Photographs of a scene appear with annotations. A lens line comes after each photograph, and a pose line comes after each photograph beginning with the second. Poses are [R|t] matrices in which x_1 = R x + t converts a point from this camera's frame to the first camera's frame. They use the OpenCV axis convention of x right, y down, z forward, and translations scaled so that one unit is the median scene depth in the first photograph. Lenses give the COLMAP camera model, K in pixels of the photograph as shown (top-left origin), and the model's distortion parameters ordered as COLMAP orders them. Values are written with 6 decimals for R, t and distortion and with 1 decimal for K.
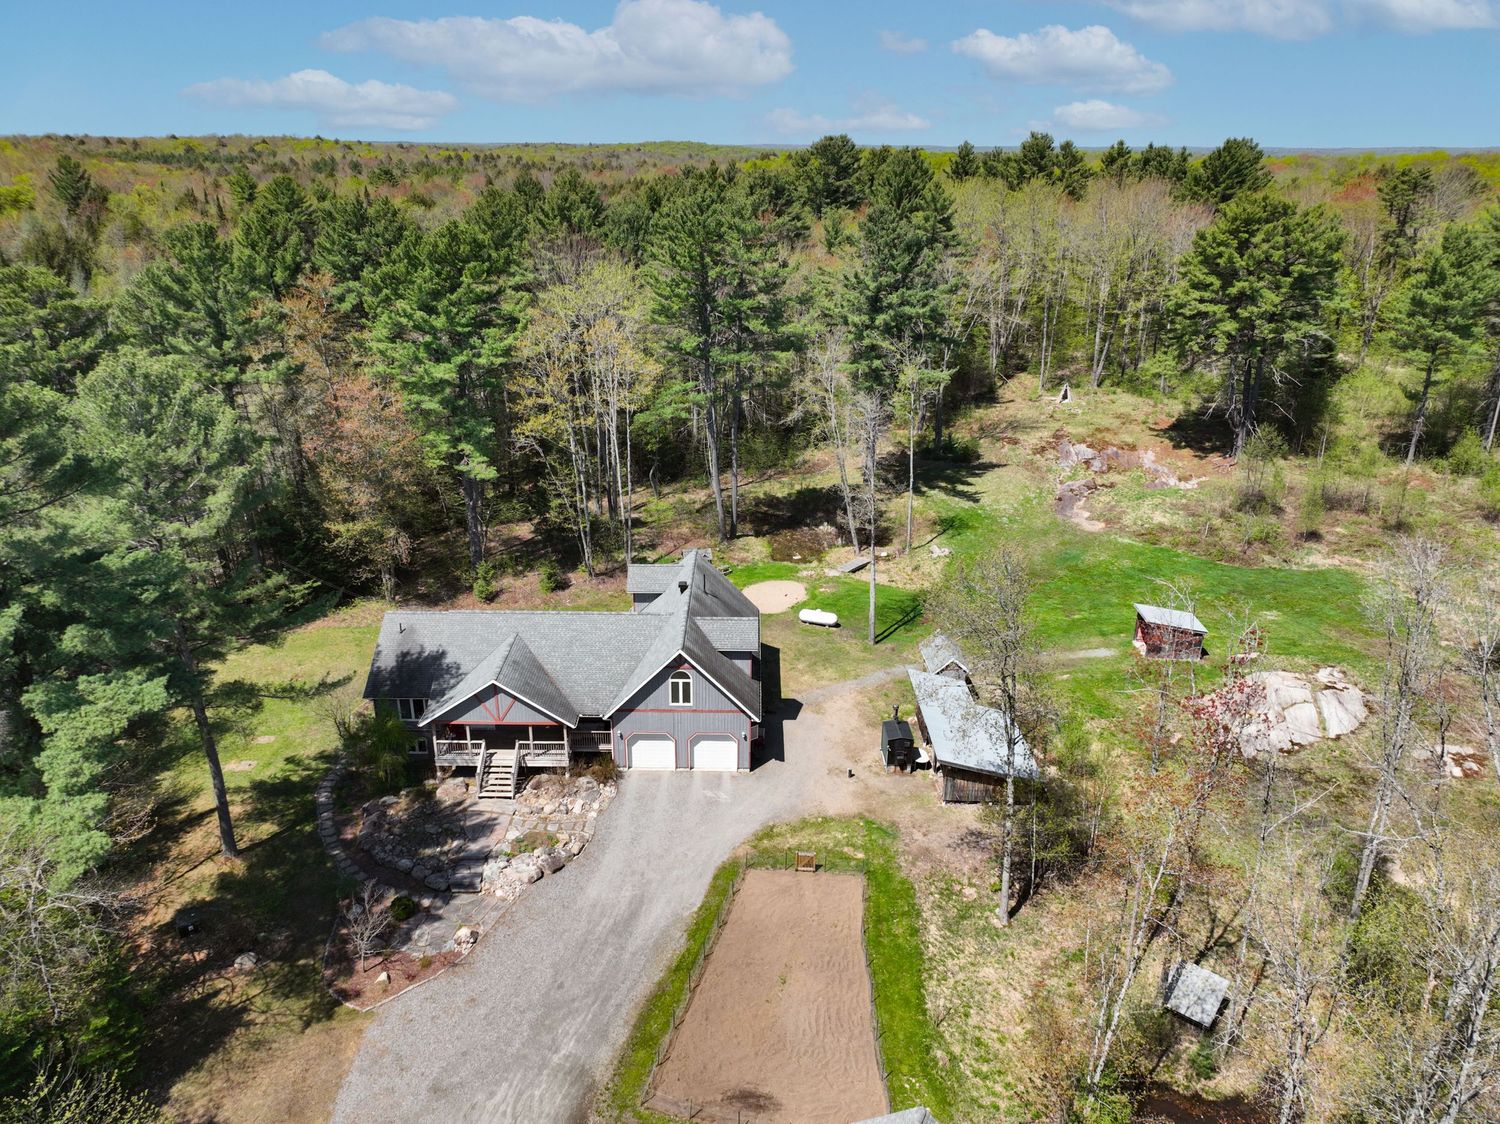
lens RADIAL K [[1053.8, 0, 754.1], [0, 1053.8, 561.4], [0, 0, 1]] dist [-0.001118, 0.020829]
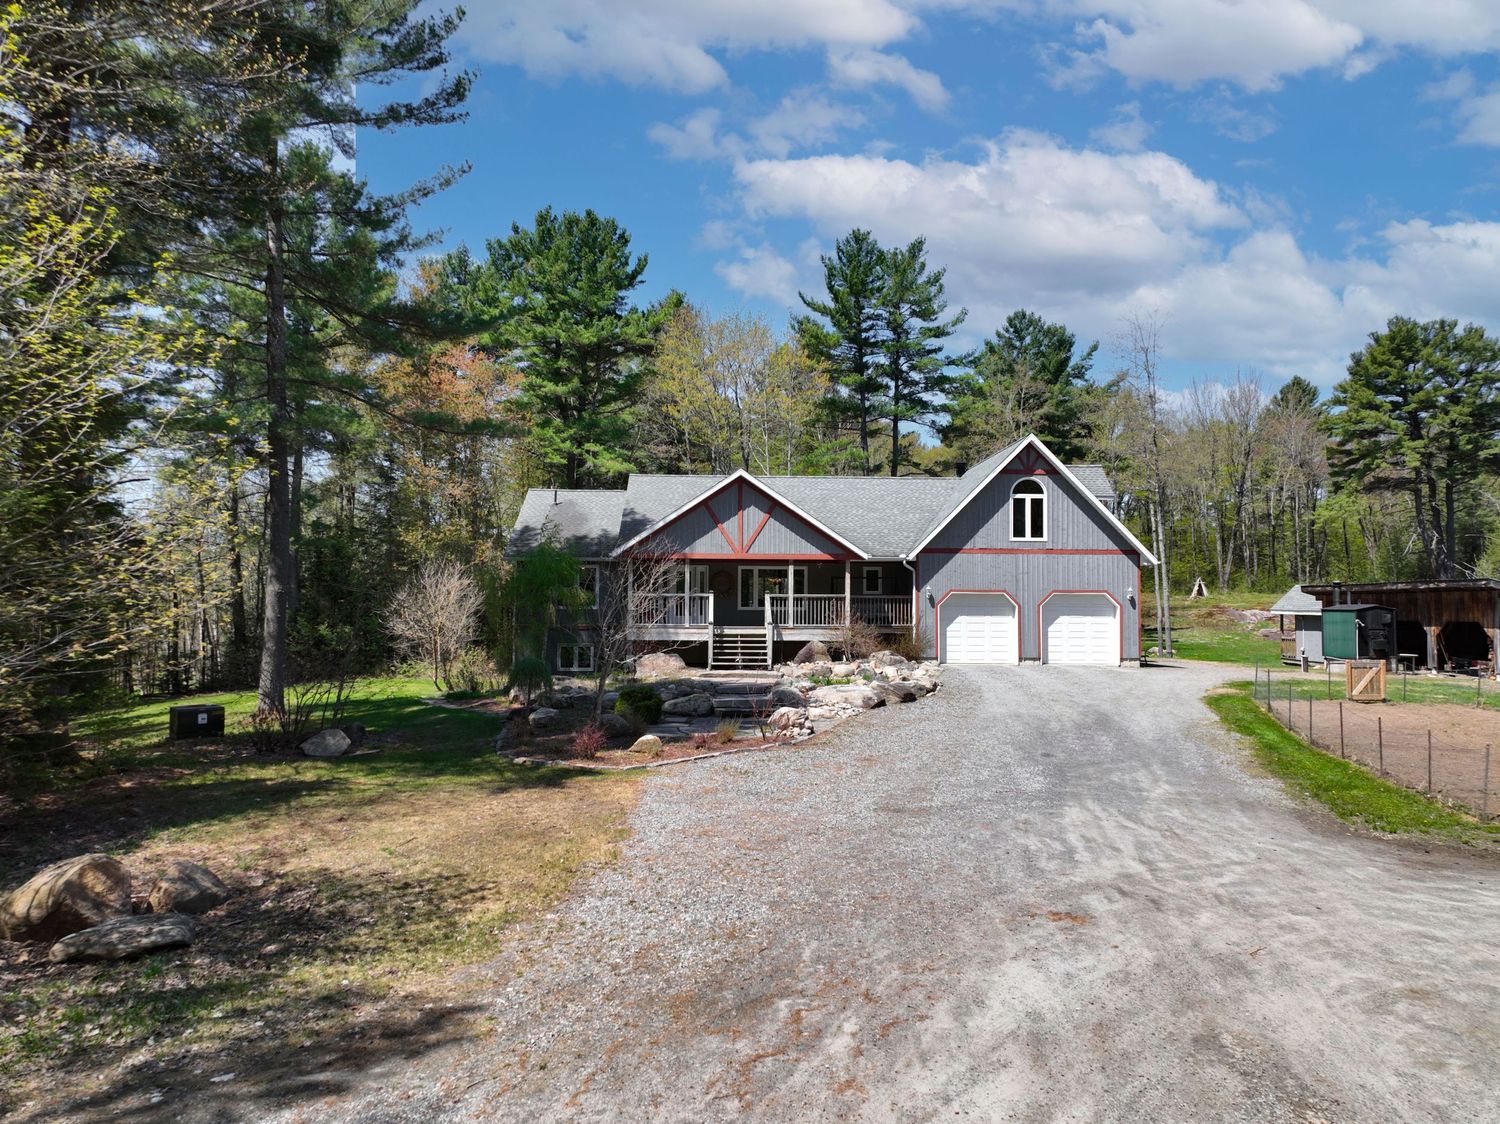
lens RADIAL K [[1053.8, 0, 754.1], [0, 1053.8, 561.4], [0, 0, 1]] dist [-0.001118, 0.020829]
pose [[0.999126, -0.005243, 0.041476, -0.190161], [0.022127, 0.908068, -0.418237, 0.298983], [-0.035470, 0.418789, 0.907390, 0.332106]]
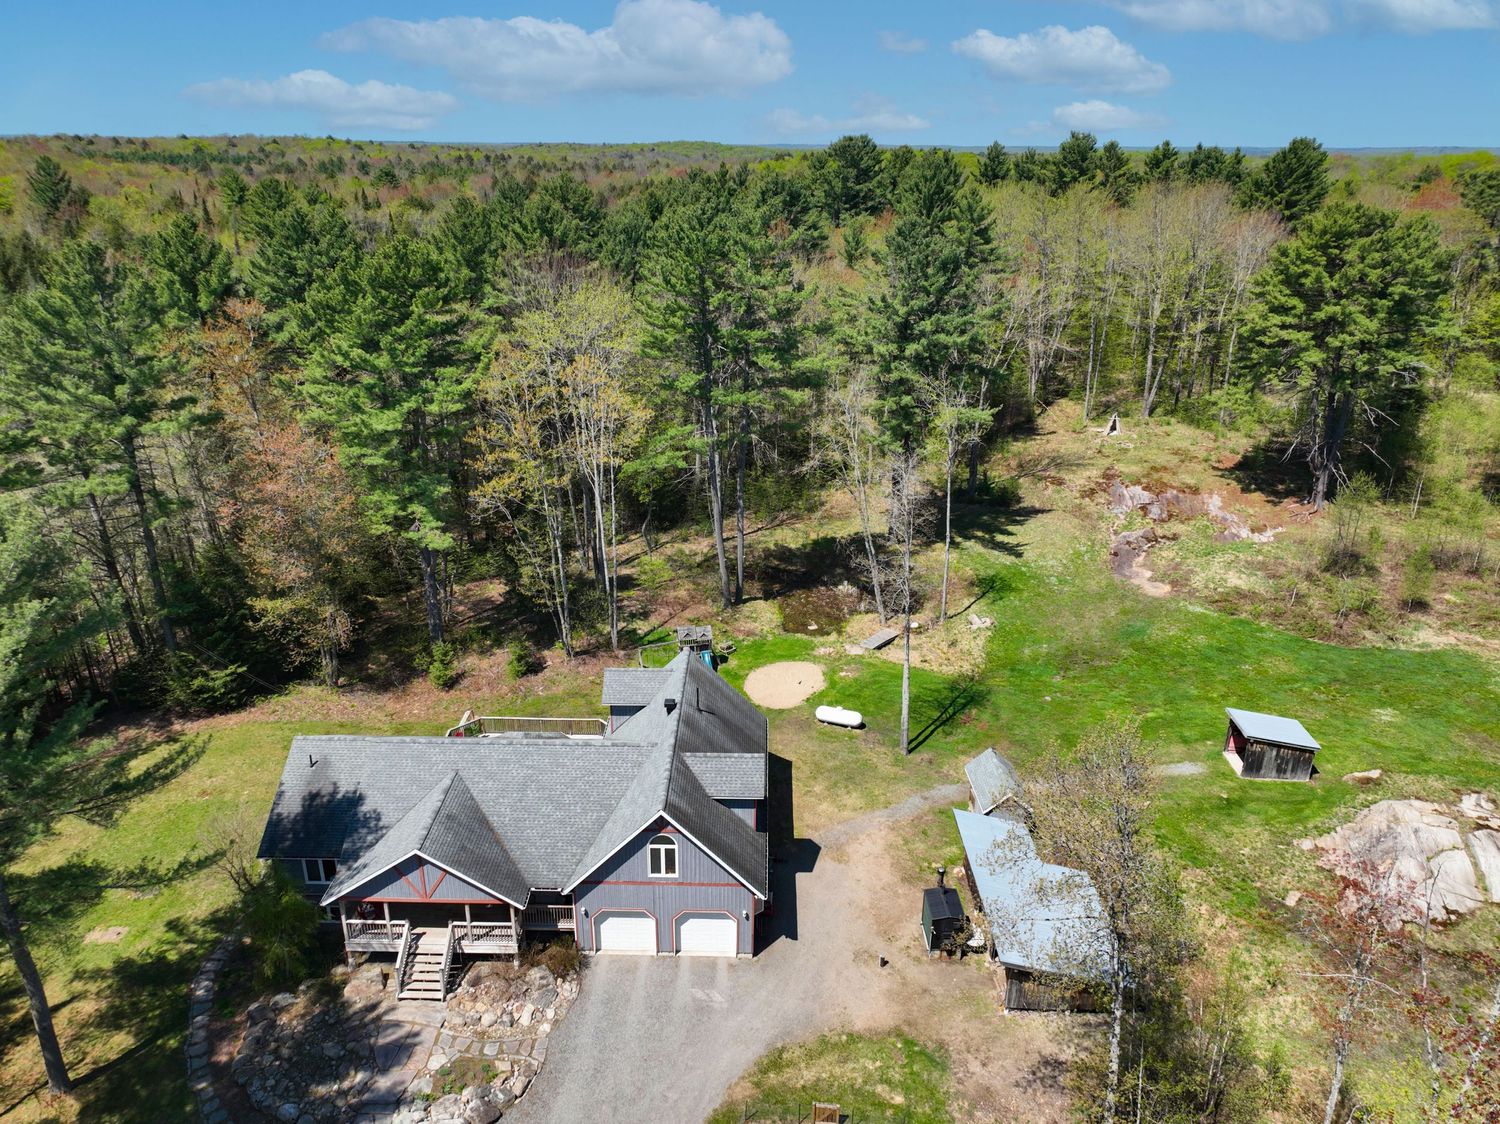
lens RADIAL K [[1053.8, 0, 754.1], [0, 1053.8, 561.4], [0, 0, 1]] dist [-0.001118, 0.020829]
pose [[0.999914, 0.004862, -0.012183, 0.003788], [-0.004862, 0.999988, 0.000103, -0.069654], [0.012184, -0.000044, 0.999926, 0.171829]]
